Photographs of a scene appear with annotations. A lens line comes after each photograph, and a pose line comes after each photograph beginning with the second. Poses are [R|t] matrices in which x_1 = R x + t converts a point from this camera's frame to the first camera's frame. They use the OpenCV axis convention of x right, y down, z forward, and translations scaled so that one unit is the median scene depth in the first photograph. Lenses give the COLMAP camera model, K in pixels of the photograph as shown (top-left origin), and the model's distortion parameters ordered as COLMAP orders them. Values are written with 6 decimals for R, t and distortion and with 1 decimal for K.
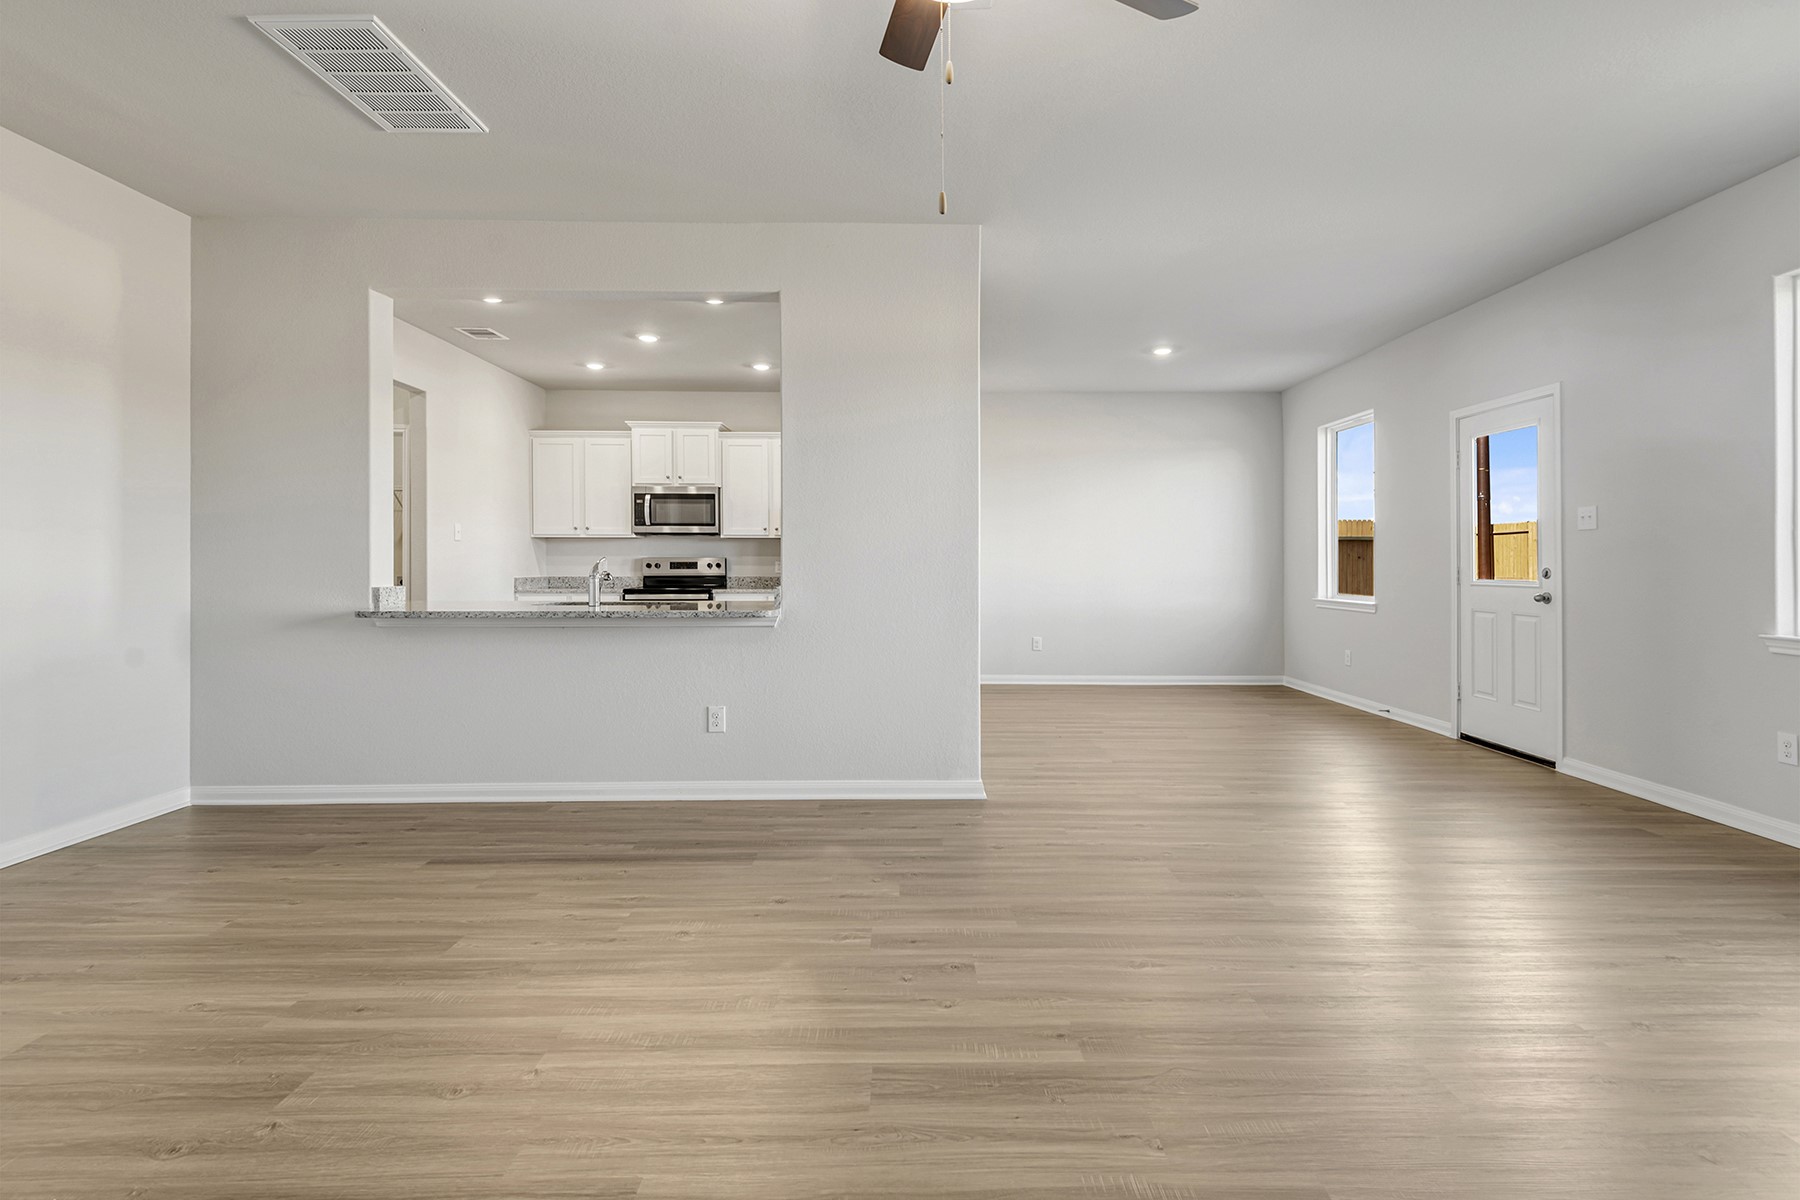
lens RADIAL K [[889.6, 0, 929.2], [0, 889.6, 555.5], [0, 0, 1]] dist [0.027478, -0.001096]
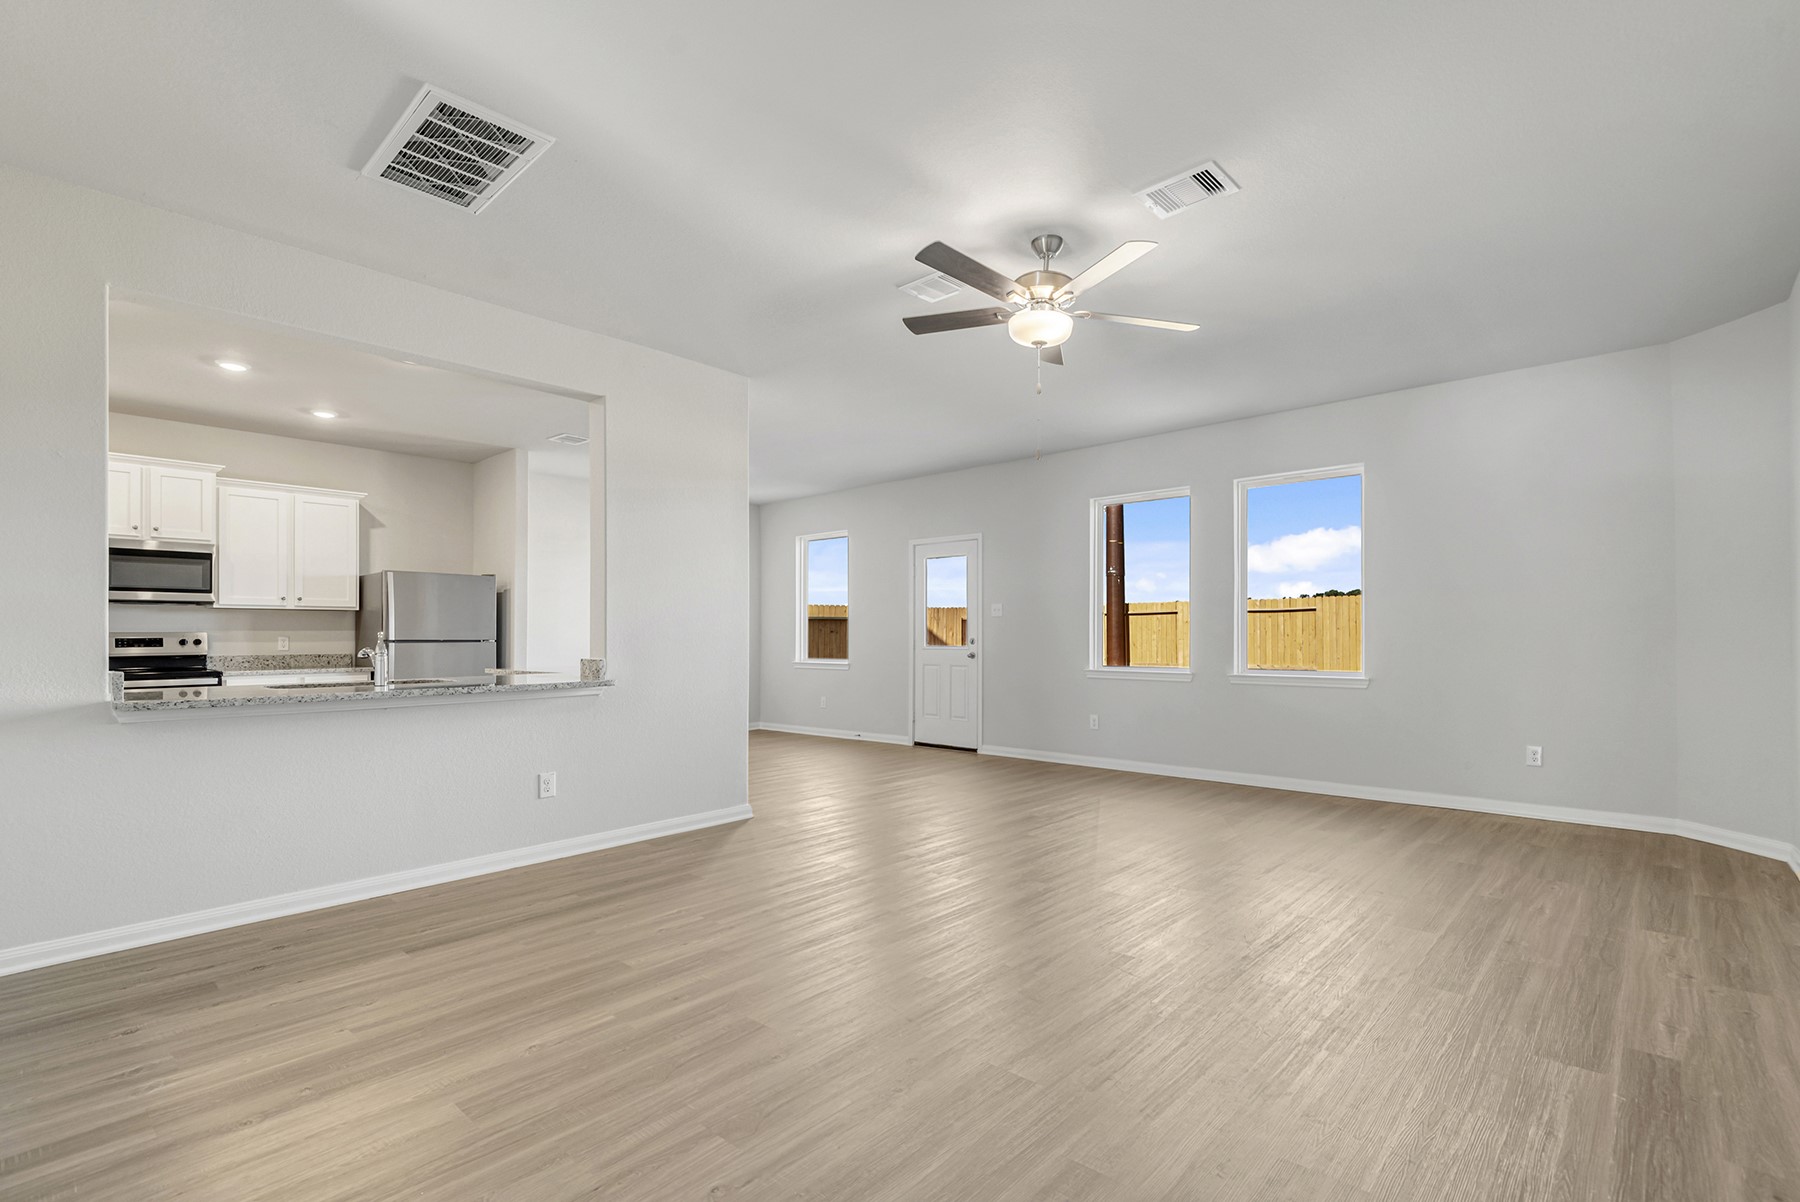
lens RADIAL K [[884.3, 0, 911.4], [0, 884.3, 639.5], [0, 0, 1]] dist [0.041501, 0.000469]
pose [[0.652173, -0.007156, 0.758036, -0.516976], [-0.002810, 0.999926, 0.011857, -0.003015], [-0.758065, -0.009863, 0.652105, -0.016742]]
